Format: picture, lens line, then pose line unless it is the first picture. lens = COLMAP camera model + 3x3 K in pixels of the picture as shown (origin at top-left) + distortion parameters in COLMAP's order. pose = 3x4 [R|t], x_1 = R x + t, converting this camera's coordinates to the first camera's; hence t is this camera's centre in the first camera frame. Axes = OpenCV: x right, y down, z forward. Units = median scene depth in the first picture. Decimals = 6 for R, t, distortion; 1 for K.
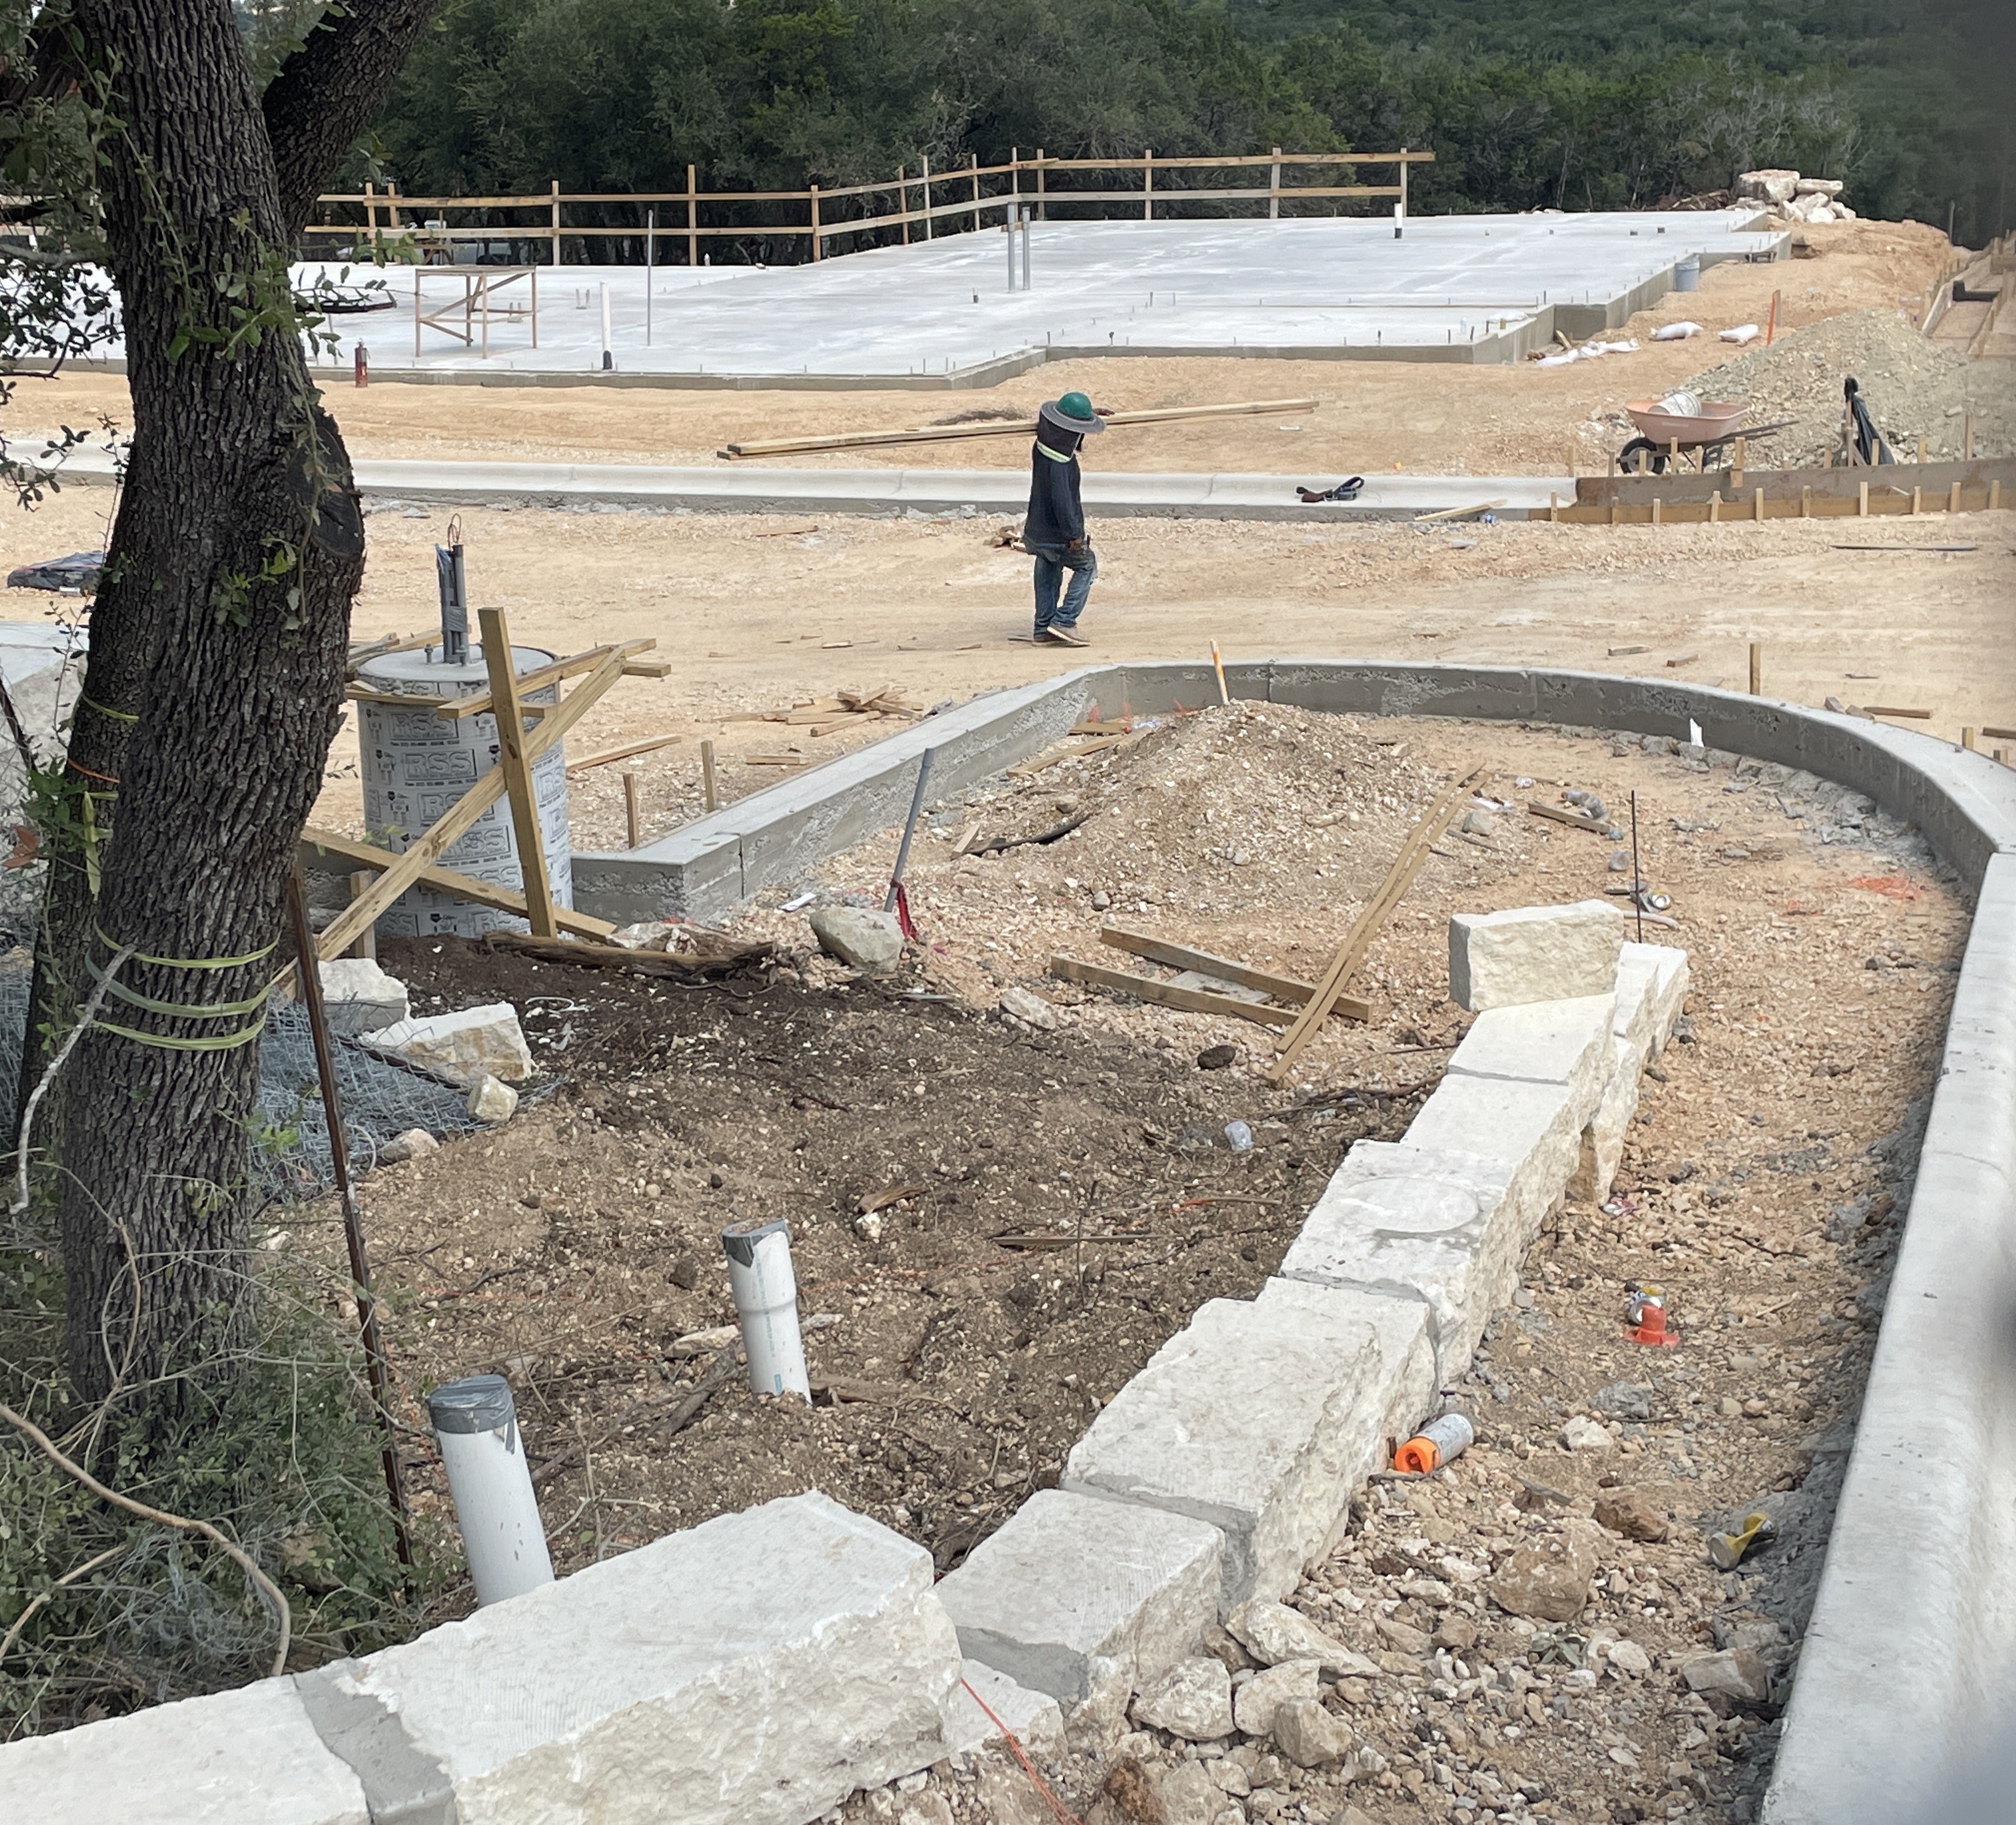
lens RADIAL K [[3025.2, 0, 969.6], [0, 3025.2, 911.1], [0, 0, 1]] dist [0.140657, -0.429613]
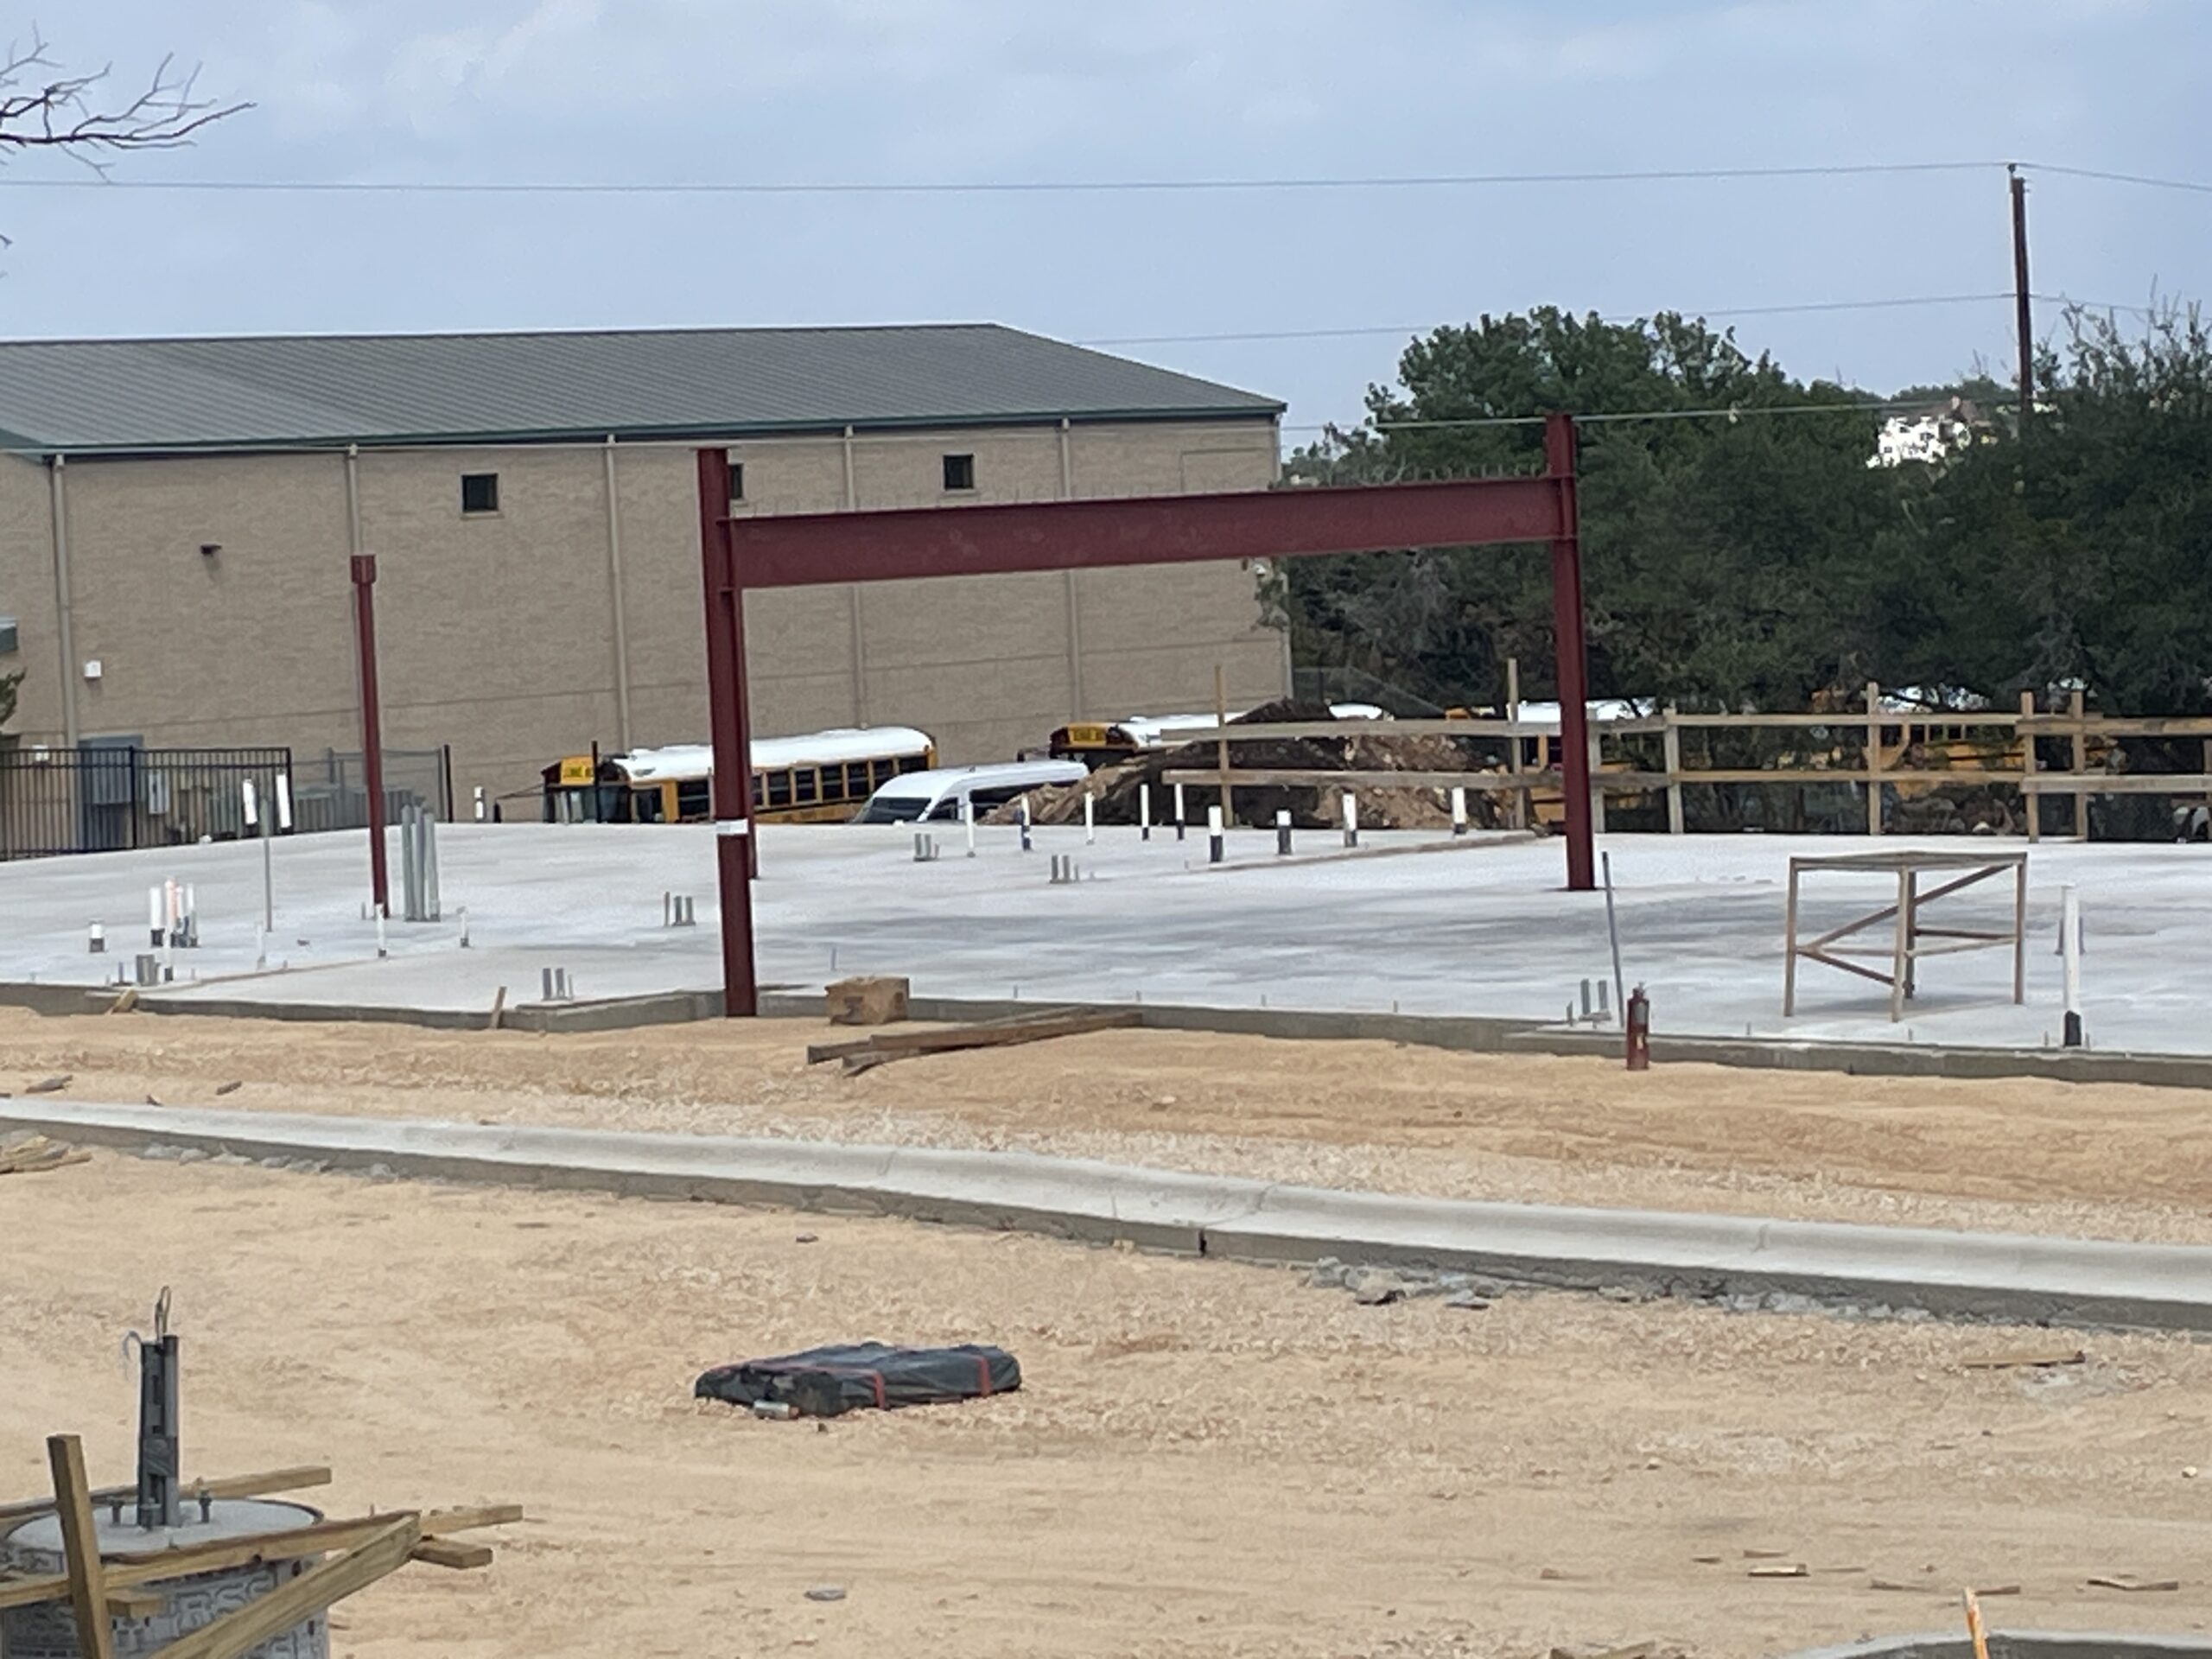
lens RADIAL K [[6129.4, 0, 1062.3], [0, 6129.4, 743.9], [0, 0, 1]] dist [0.088714, 1.549050]
pose [[0.900522, 0.002108, -0.434805, 0.235786], [-0.097313, 0.975599, -0.196816, -0.003516], [0.423780, 0.219549, 0.878754, -0.025182]]
